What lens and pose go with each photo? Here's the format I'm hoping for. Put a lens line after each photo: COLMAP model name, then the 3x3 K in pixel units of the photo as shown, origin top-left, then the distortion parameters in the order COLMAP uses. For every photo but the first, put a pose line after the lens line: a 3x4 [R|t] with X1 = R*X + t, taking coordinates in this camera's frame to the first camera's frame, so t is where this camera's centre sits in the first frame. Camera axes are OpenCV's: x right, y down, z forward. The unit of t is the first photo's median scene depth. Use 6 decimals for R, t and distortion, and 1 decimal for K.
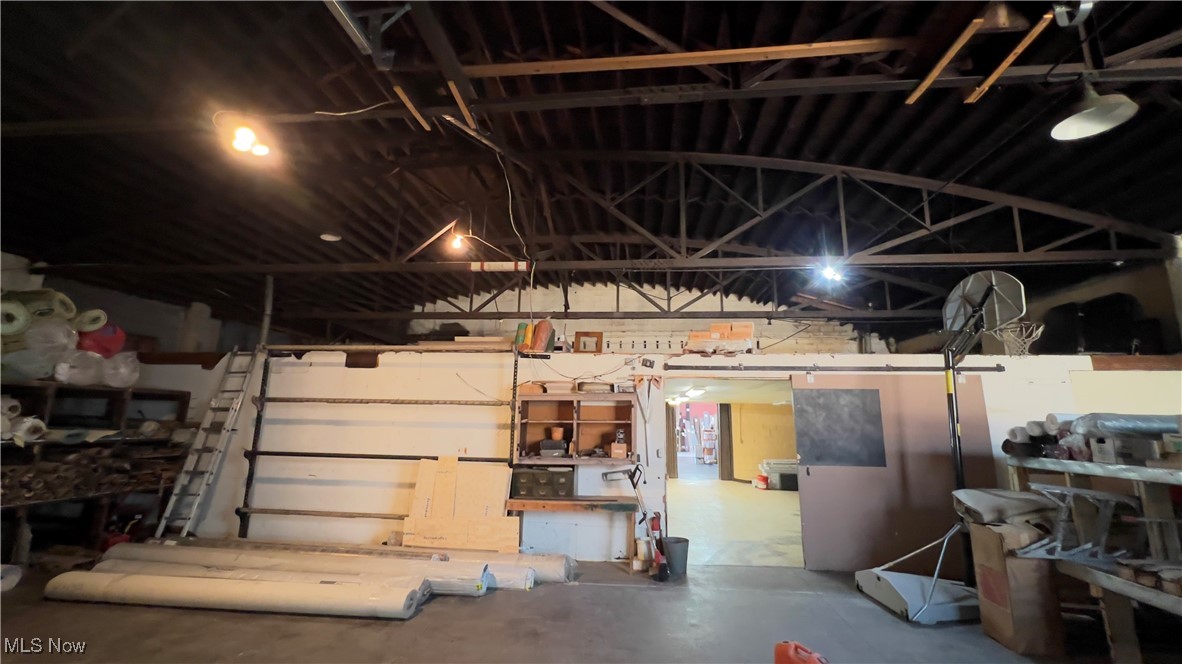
lens RADIAL K [[471.8, 0, 589.0], [0, 471.8, 328.8], [0, 0, 1]] dist [-0.000284, -0.000145]
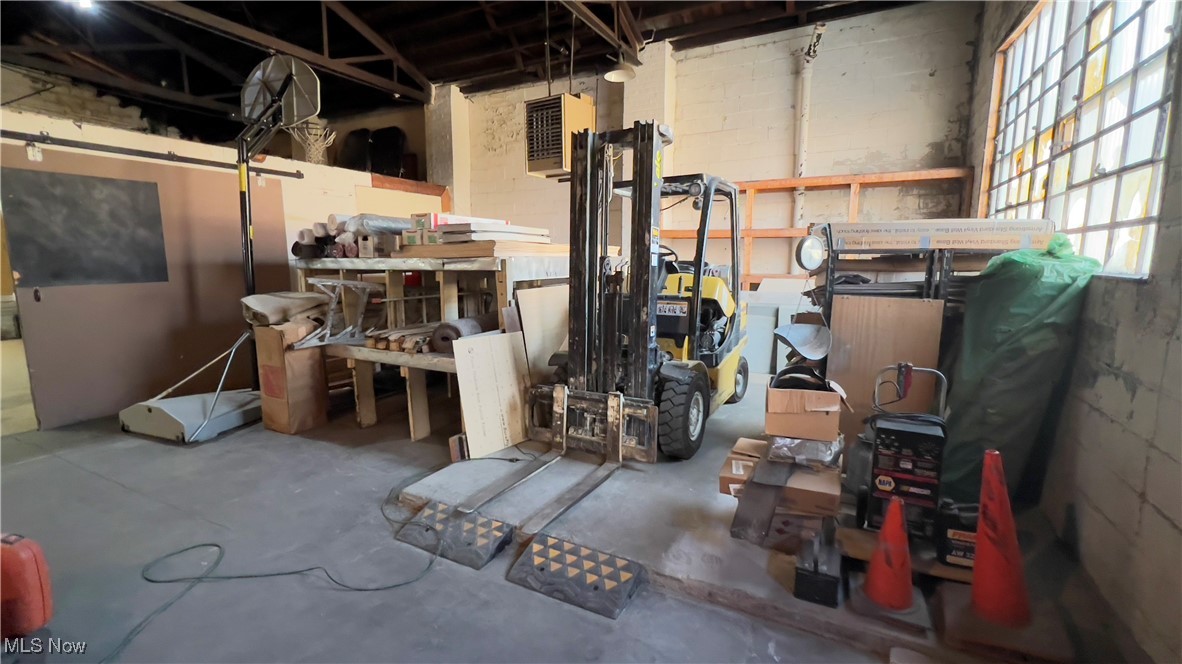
lens RADIAL K [[509.2, 0, 588.3], [0, 509.2, 328.3], [0, 0, 1]] dist [0.000048, 0.000096]
pose [[0.367653, -0.148040, 0.918104, 0.099823], [-0.172824, 0.959174, 0.223869, 0.061213], [-0.913763, -0.240976, 0.327058, 0.045653]]
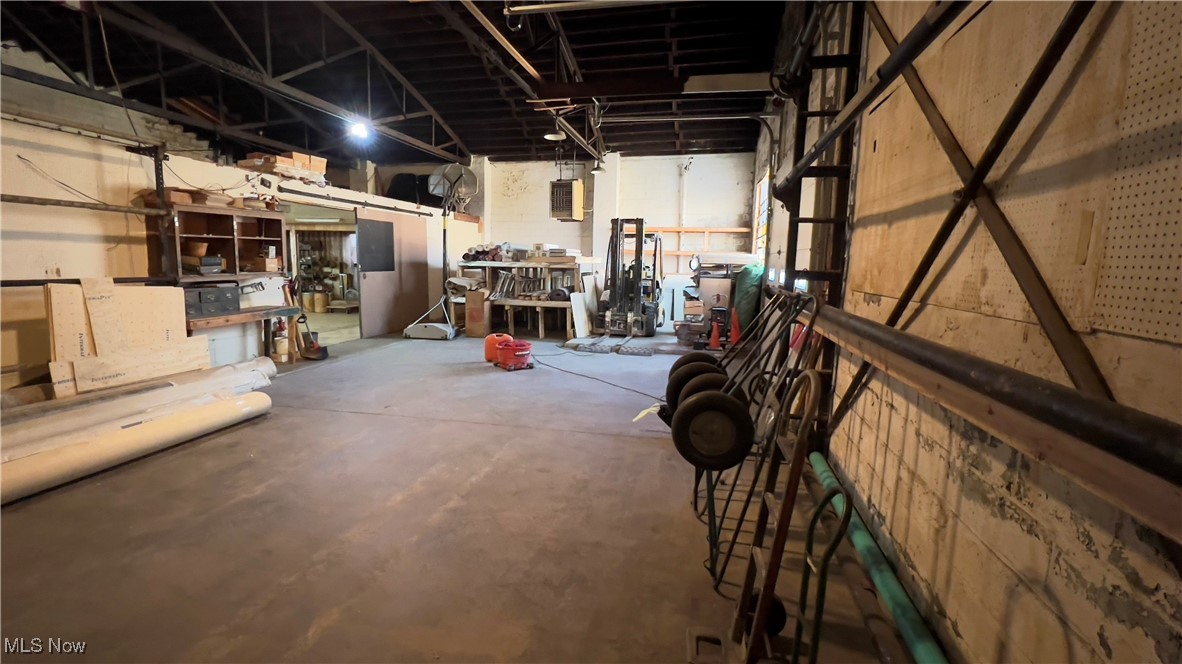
lens RADIAL K [[509.2, 0, 588.3], [0, 509.2, 328.3], [0, 0, 1]] dist [0.000048, 0.000096]
pose [[0.129856, -0.145628, 0.980780, -1.249377], [-0.210239, 0.962620, 0.170768, 0.053925], [-0.968988, -0.228373, 0.094386, 0.176490]]
